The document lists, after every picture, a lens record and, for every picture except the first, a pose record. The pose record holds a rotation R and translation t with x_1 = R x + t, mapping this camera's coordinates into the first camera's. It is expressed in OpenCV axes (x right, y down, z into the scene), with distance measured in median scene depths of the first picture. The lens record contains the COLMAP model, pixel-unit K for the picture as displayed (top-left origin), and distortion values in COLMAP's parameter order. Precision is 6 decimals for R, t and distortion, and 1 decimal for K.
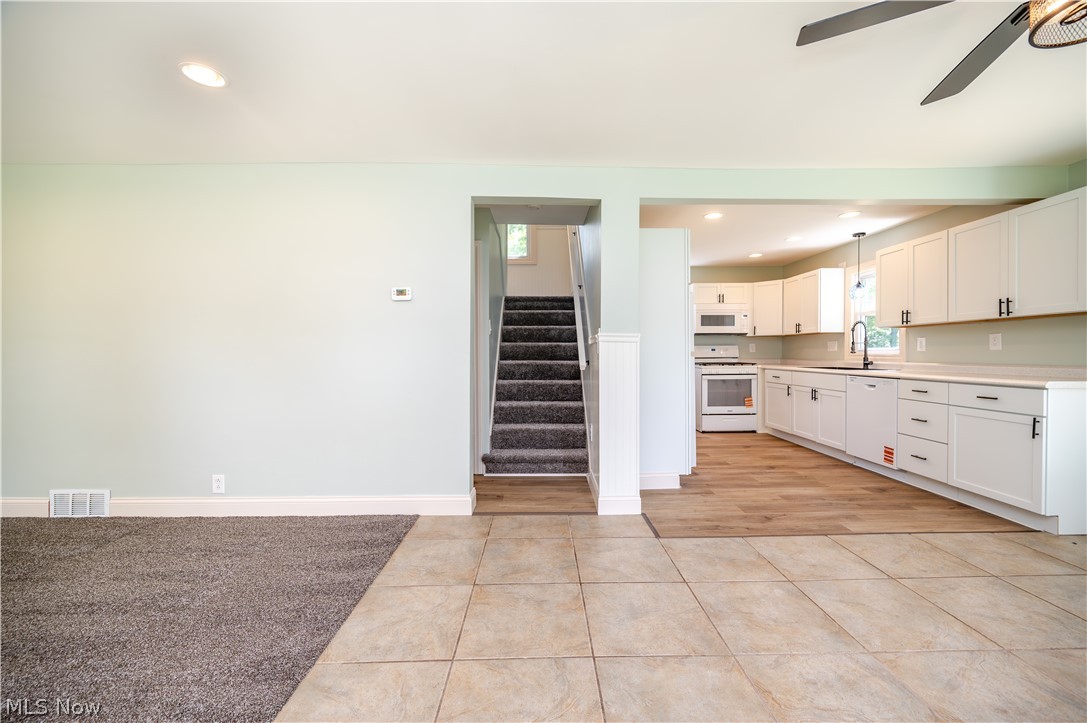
lens RADIAL K [[429.8, 0, 548.8], [0, 429.8, 360.8], [0, 0, 1]] dist [-0.001100, -0.000260]
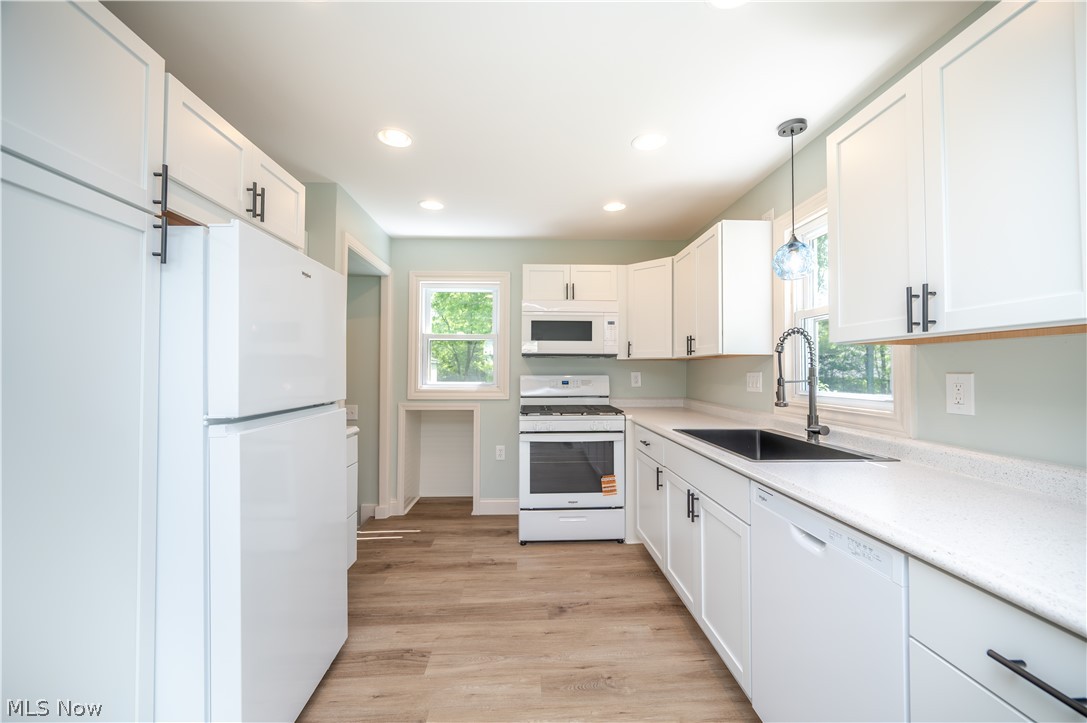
lens RADIAL K [[429.8, 0, 548.0], [0, 429.8, 362.1], [0, 0, 1]] dist [-0.001100, -0.000260]
pose [[0.999351, 0.006419, 0.035453, 0.641084], [-0.005049, 0.999242, -0.038597, -0.058178], [-0.035674, 0.038393, 0.998626, 0.812343]]
